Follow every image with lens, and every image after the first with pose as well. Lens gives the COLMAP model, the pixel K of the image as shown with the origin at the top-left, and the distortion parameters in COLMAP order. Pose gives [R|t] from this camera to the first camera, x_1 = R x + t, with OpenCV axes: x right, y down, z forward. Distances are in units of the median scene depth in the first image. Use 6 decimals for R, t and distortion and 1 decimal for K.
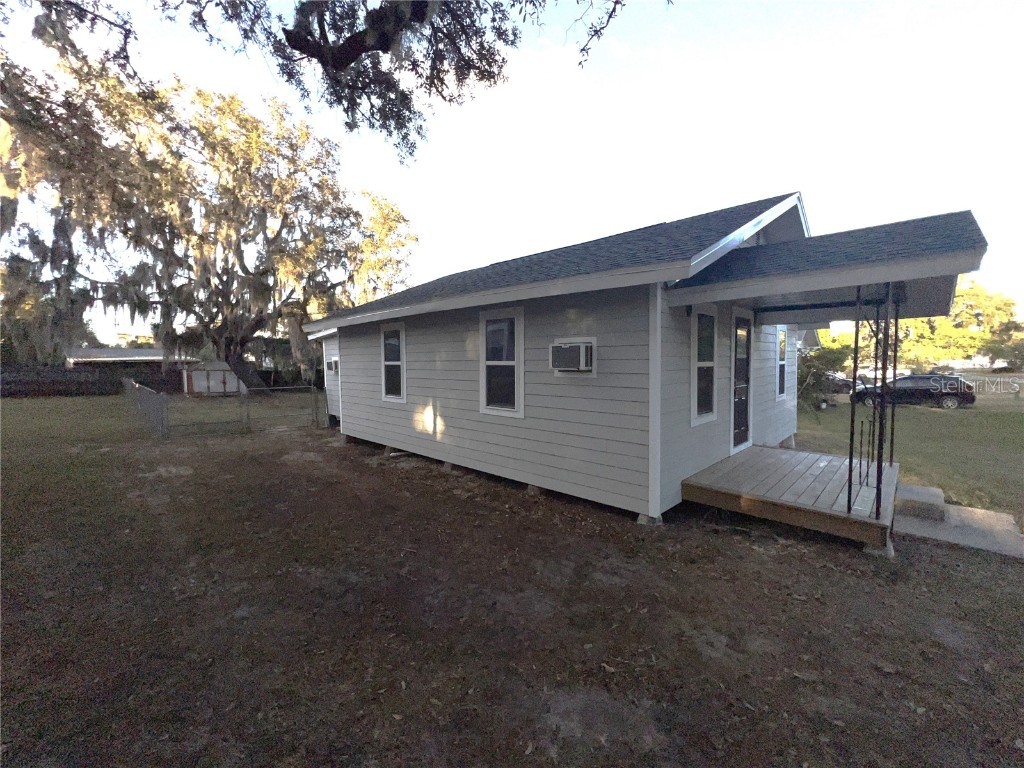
lens RADIAL K [[408.5, 0, 512.0], [0, 408.5, 384.0], [0, 0, 1]] dist [-0.000116, -0.000451]
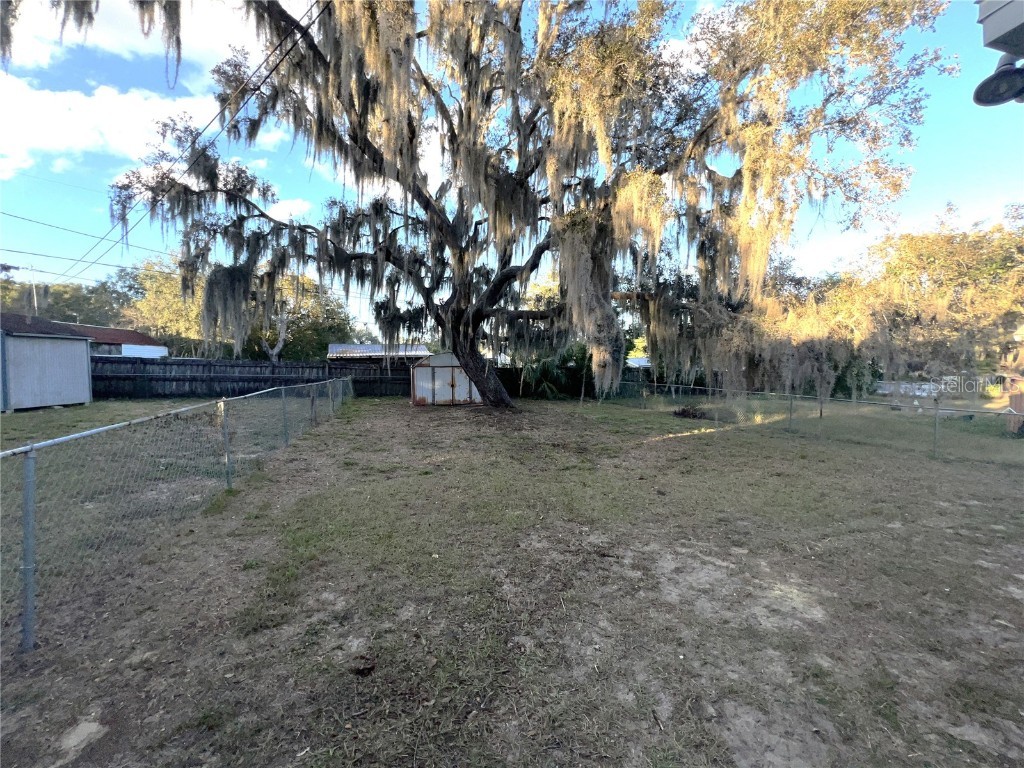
lens RADIAL K [[408.5, 0, 512.0], [0, 408.5, 384.0], [0, 0, 1]] dist [-0.000116, -0.000451]
pose [[0.874510, 0.034014, -0.483813, -0.307917], [-0.033266, 0.999395, 0.010130, -0.016427], [0.483865, 0.007236, 0.875113, 0.479446]]
